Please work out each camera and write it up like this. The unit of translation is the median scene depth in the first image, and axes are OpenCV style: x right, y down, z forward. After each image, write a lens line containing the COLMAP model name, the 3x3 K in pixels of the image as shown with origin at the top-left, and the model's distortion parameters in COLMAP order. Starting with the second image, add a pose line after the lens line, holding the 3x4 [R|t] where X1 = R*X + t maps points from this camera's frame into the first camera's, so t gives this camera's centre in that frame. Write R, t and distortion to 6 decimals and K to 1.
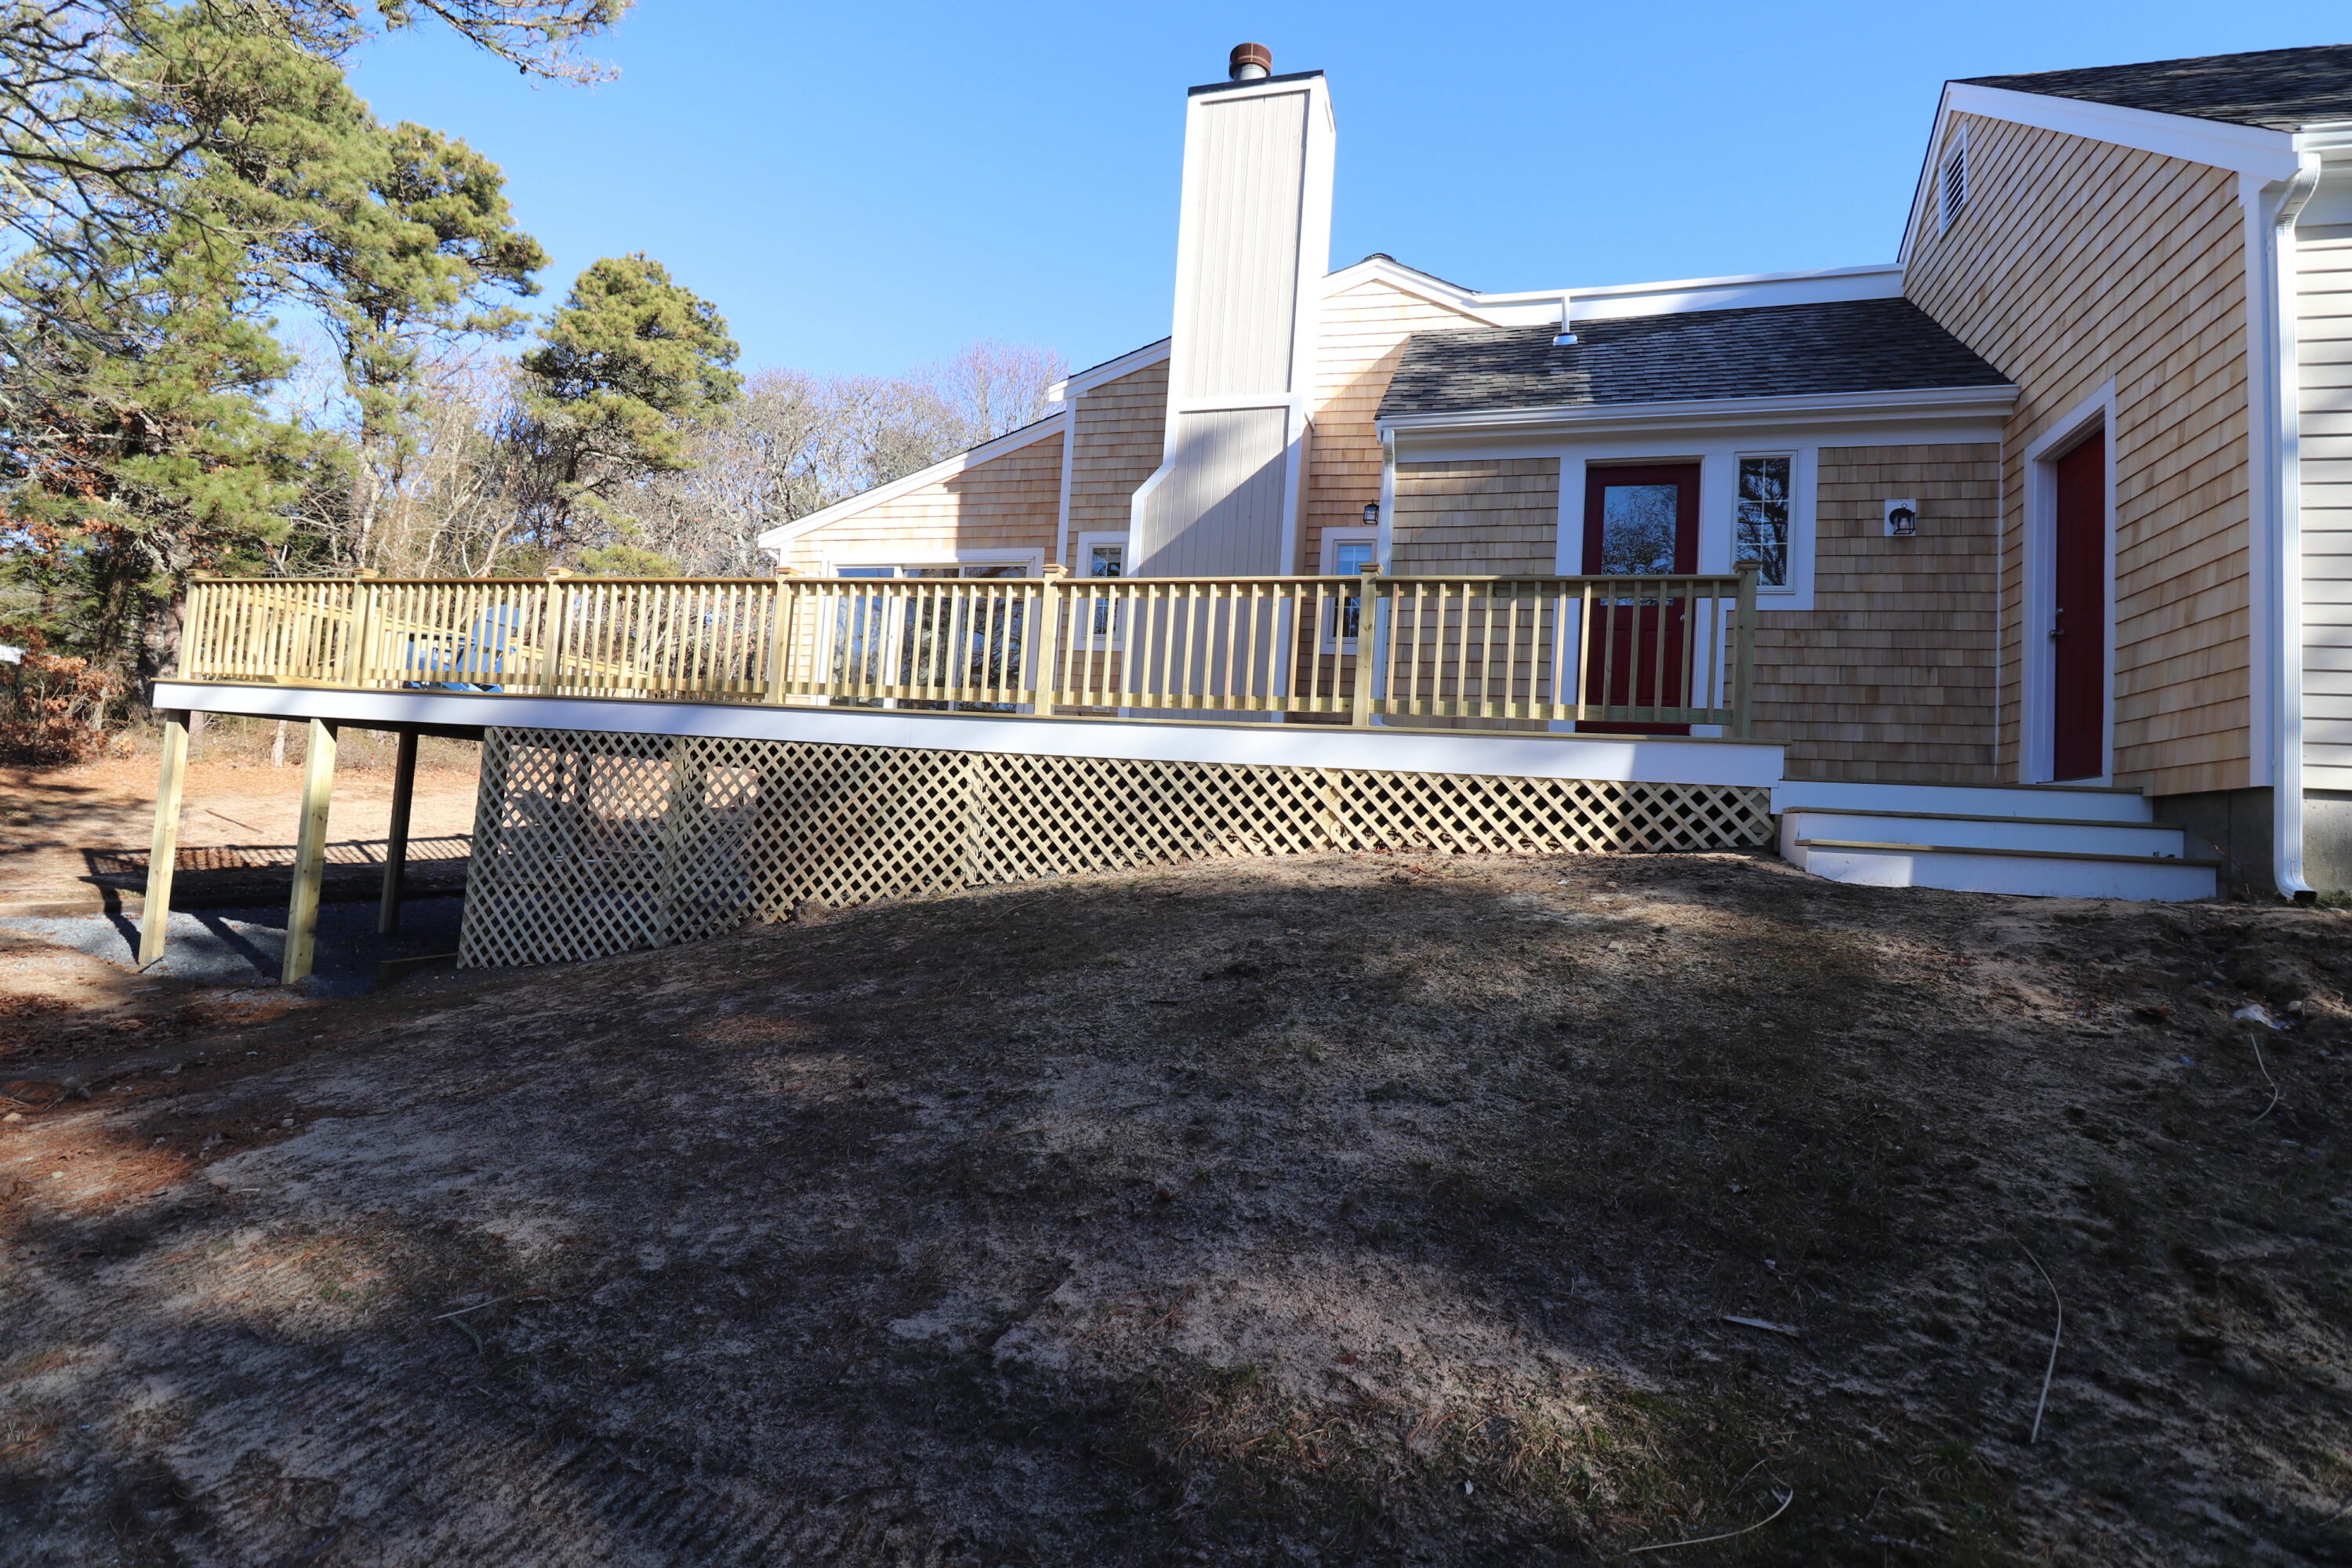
lens RADIAL K [[1107.5, 0, 1178.1], [0, 1107.5, 772.2], [0, 0, 1]] dist [-0.001171, -0.000113]
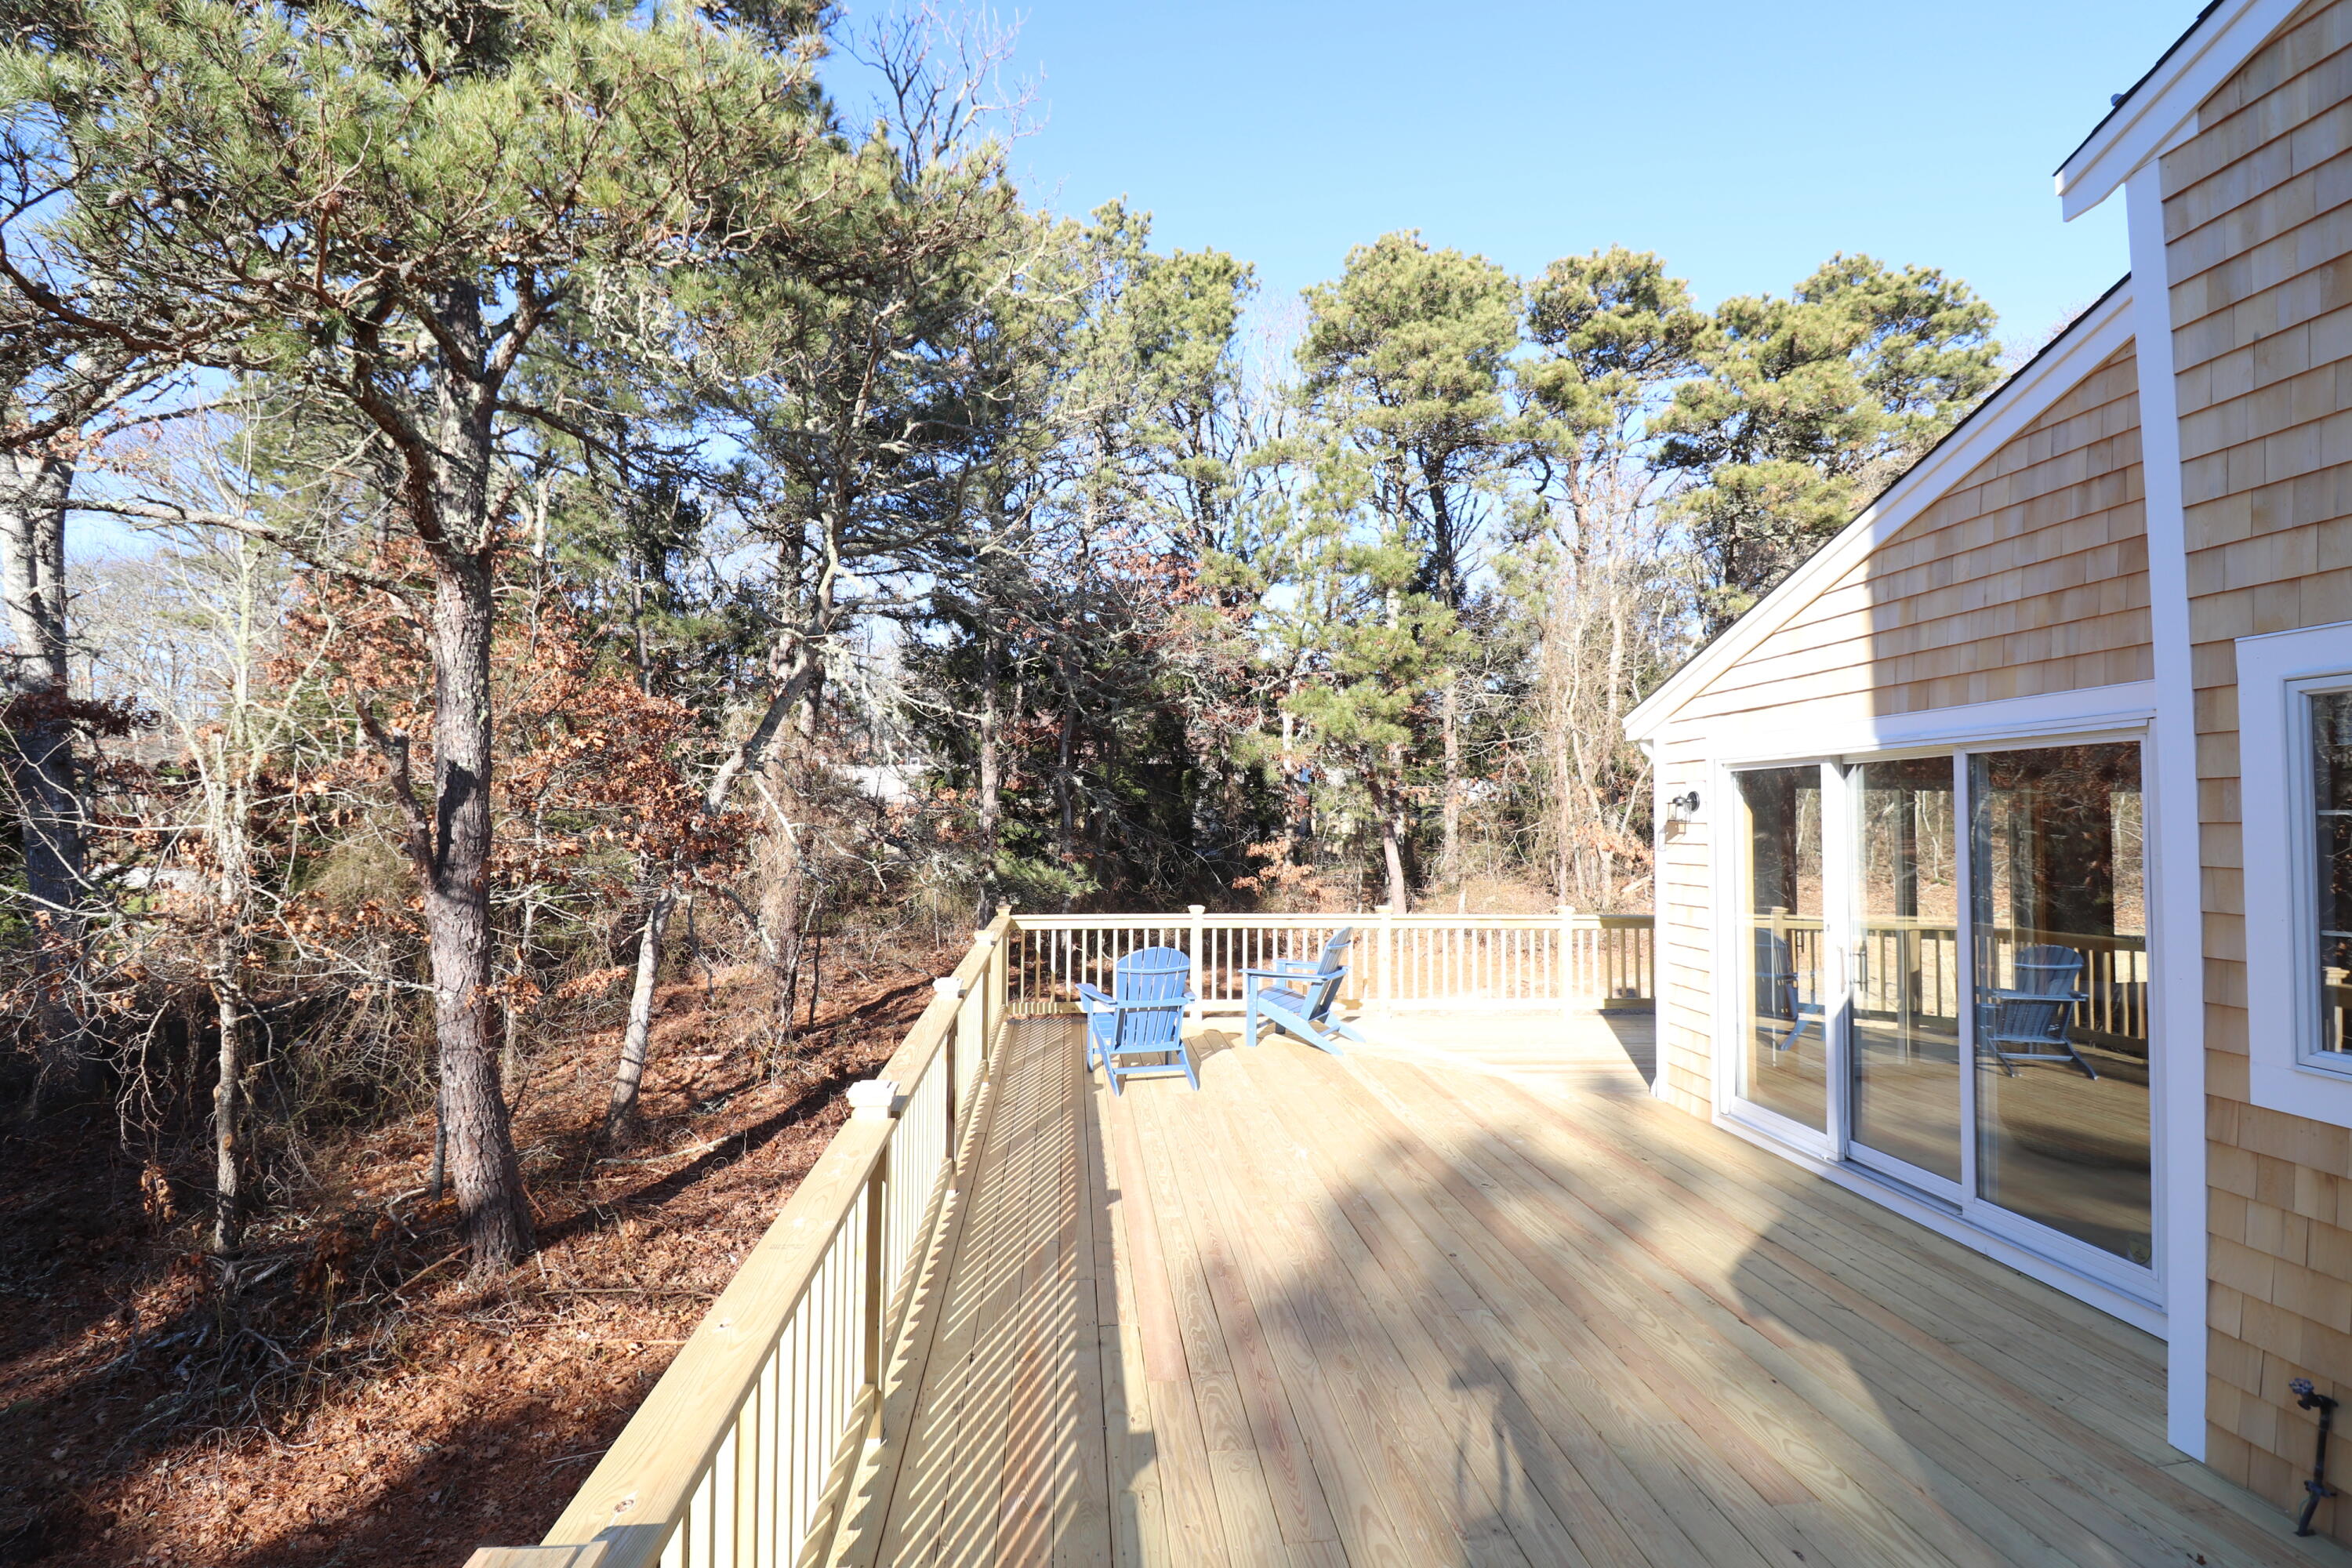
lens RADIAL K [[1107.5, 0, 1176.9], [0, 1107.5, 786.7], [0, 0, 1]] dist [-0.001171, -0.000113]
pose [[0.387392, -0.090808, -0.917432, 0.030240], [0.066565, 0.995295, -0.070407, -0.079323], [0.919509, -0.033794, 0.391614, 0.295267]]
